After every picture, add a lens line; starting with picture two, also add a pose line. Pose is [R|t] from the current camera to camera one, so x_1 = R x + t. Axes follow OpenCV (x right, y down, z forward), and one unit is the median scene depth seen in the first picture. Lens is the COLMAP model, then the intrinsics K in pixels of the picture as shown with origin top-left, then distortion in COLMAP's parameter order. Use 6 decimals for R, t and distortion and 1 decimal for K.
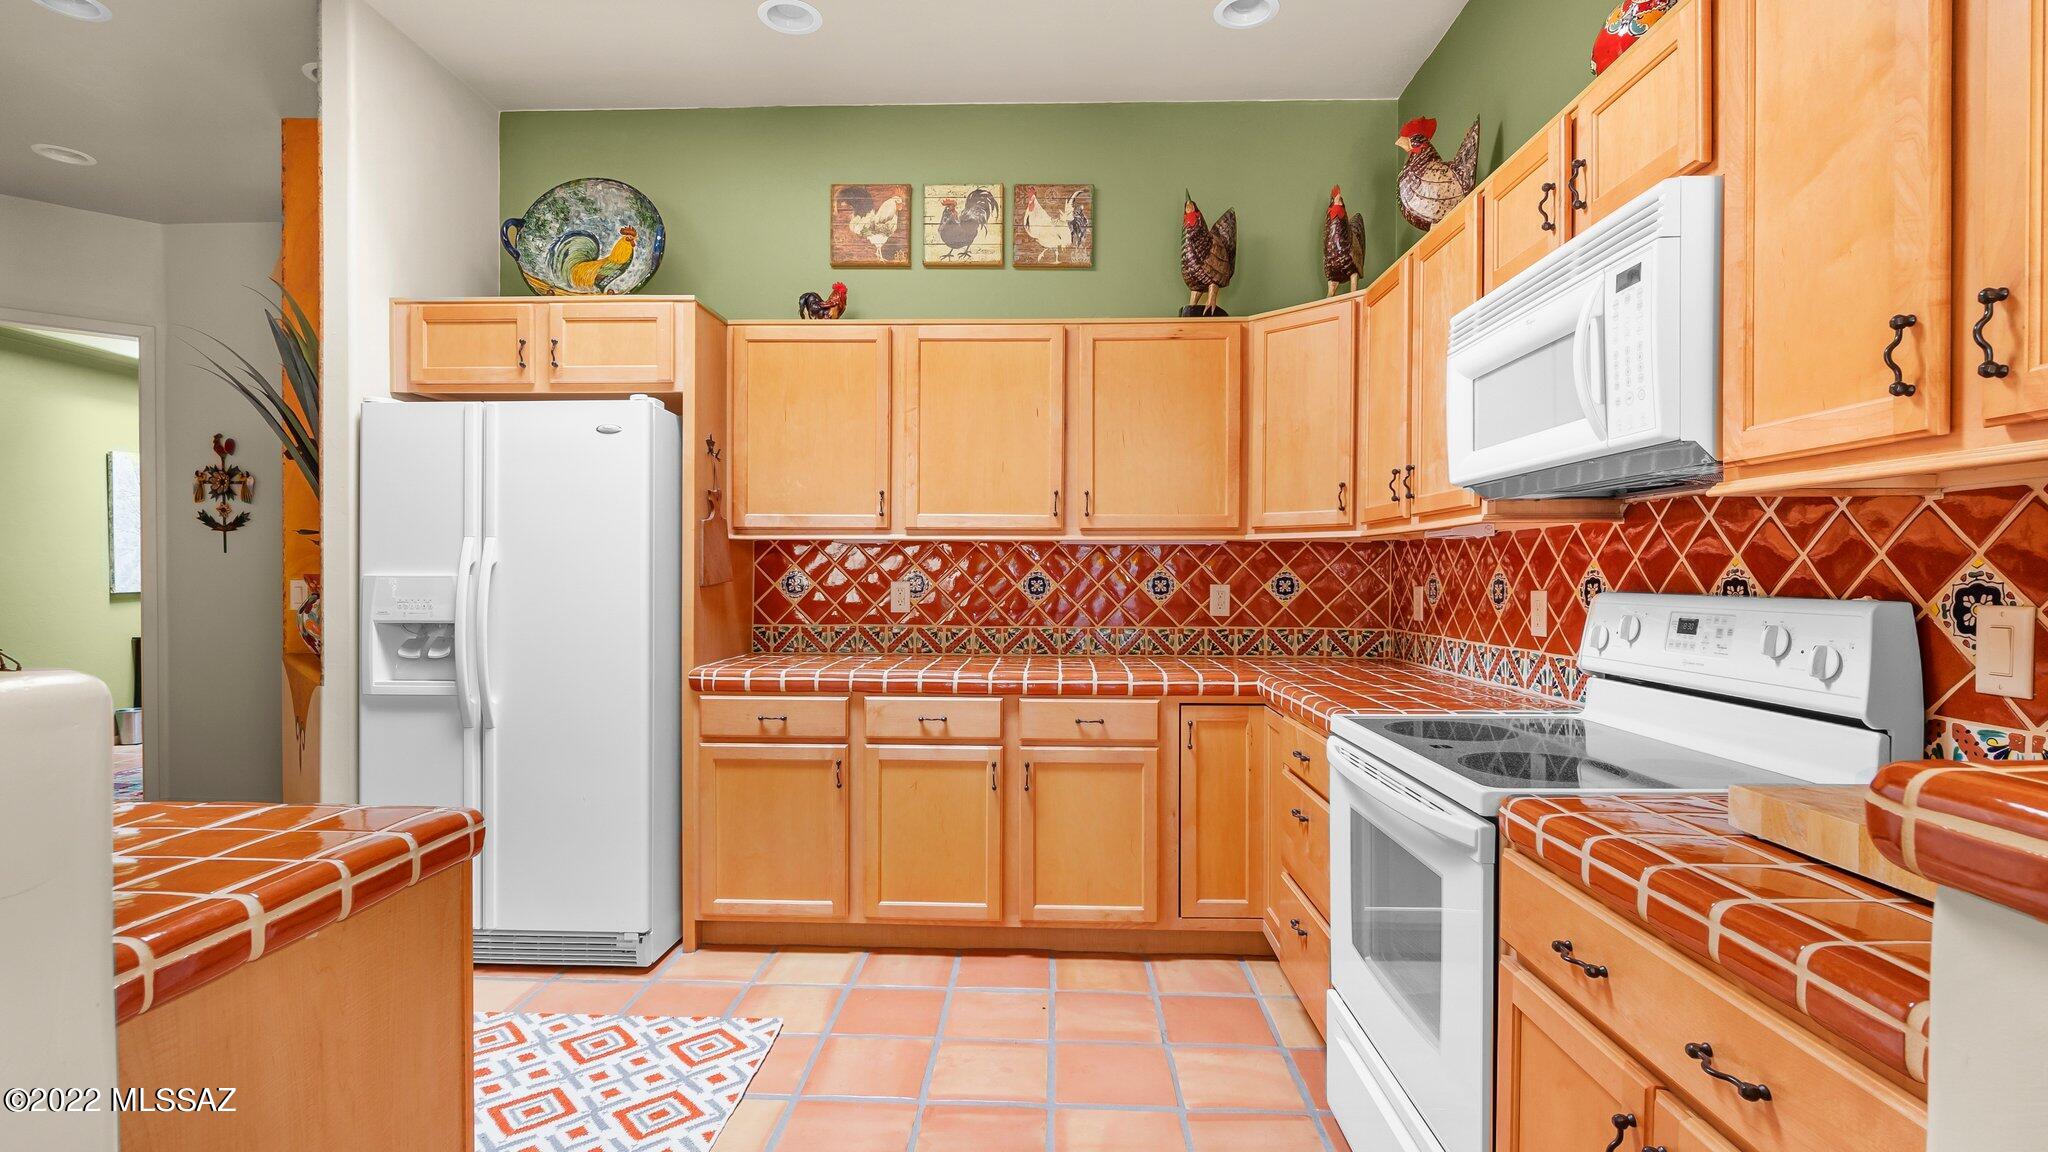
lens RADIAL K [[957.3, 0, 1016.1], [0, 957.3, 574.8], [0, 0, 1]] dist [-0.001640, -0.004174]
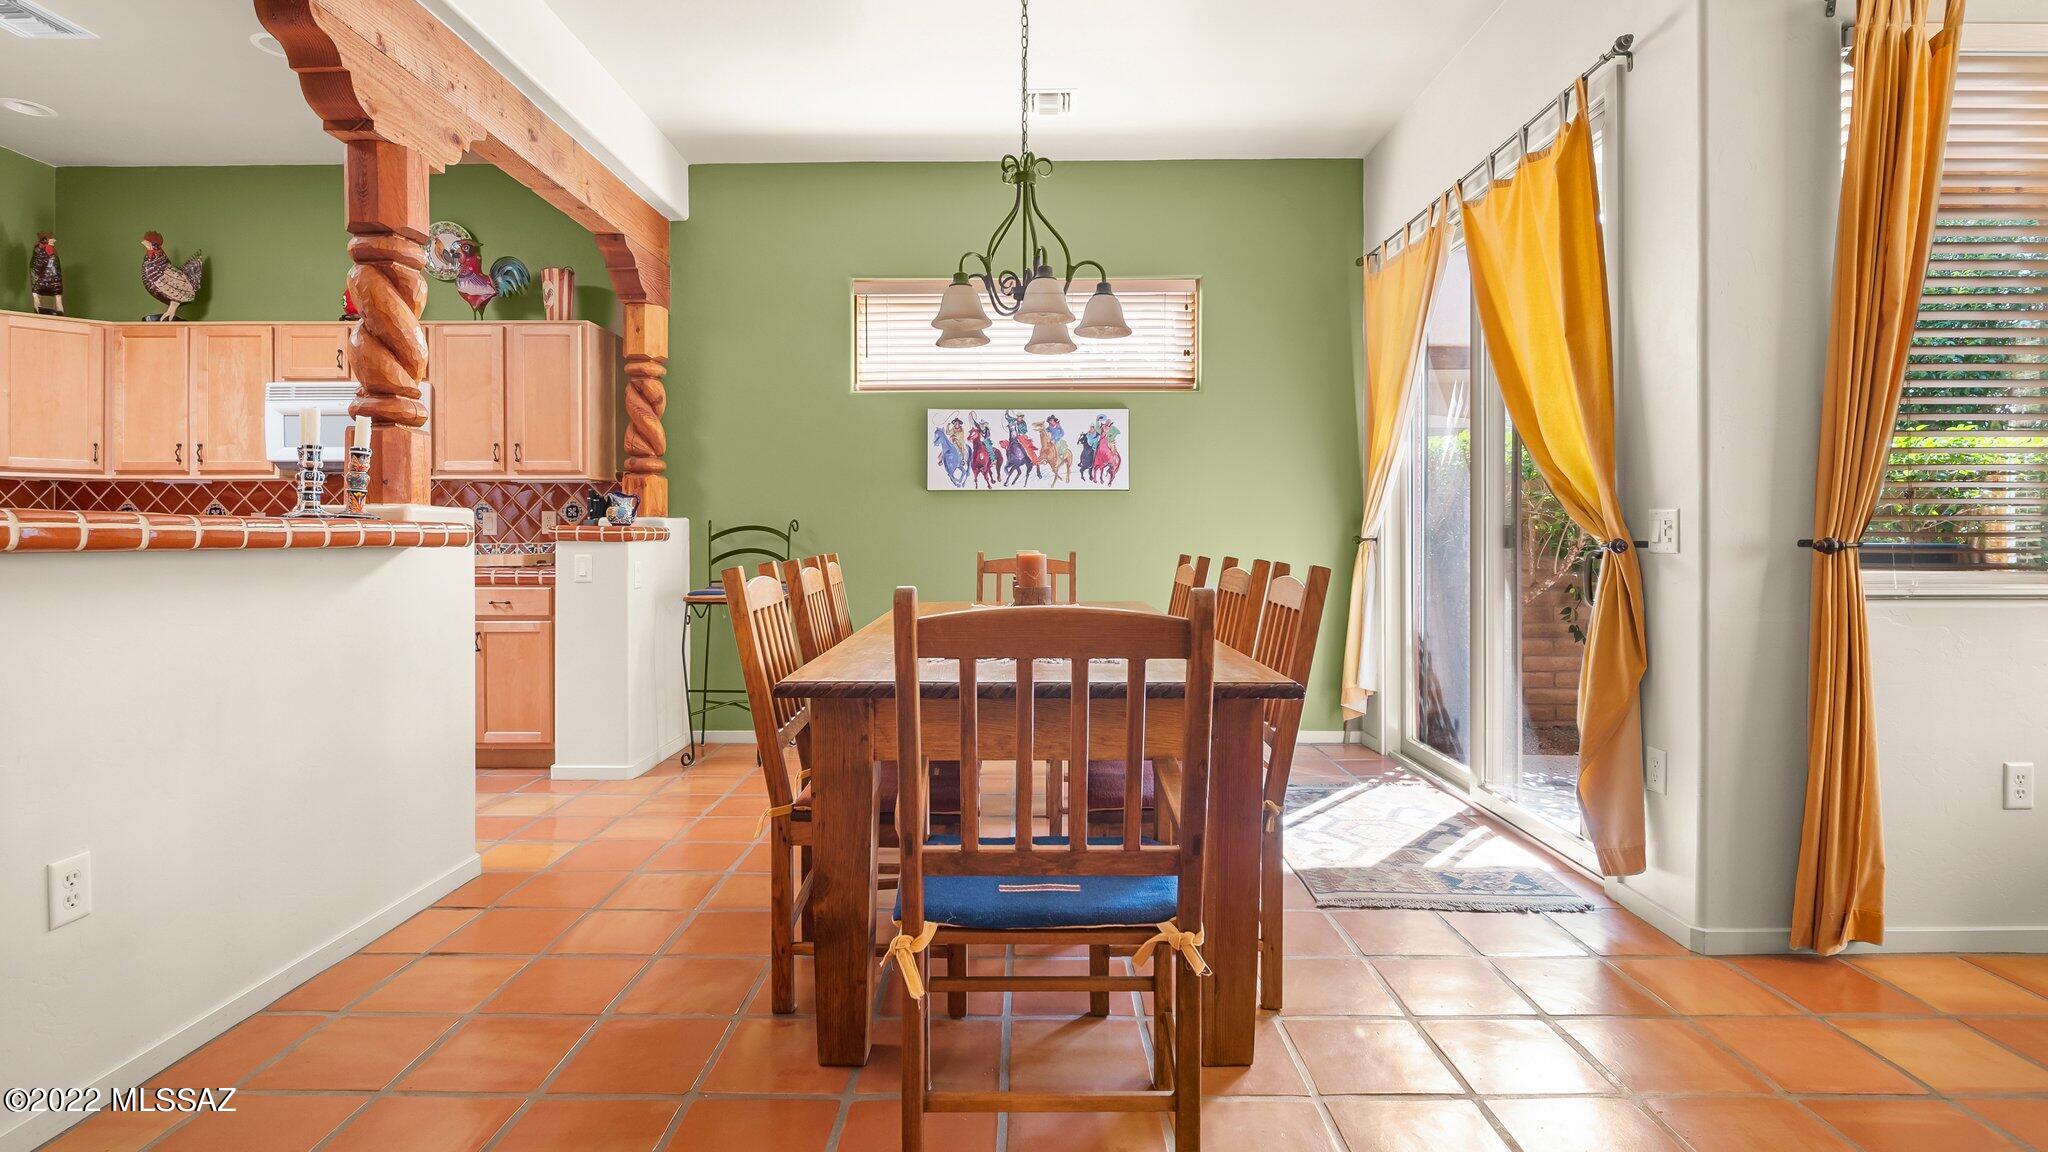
lens RADIAL K [[933.4, 0, 1017.3], [0, 933.4, 565.7], [0, 0, 1]] dist [0.000222, -0.005501]
pose [[-0.031643, -0.030515, 0.999033, -1.688663], [0.000373, 0.999533, 0.030543, 0.078862], [-0.999499, 0.001339, -0.031617, -0.618655]]
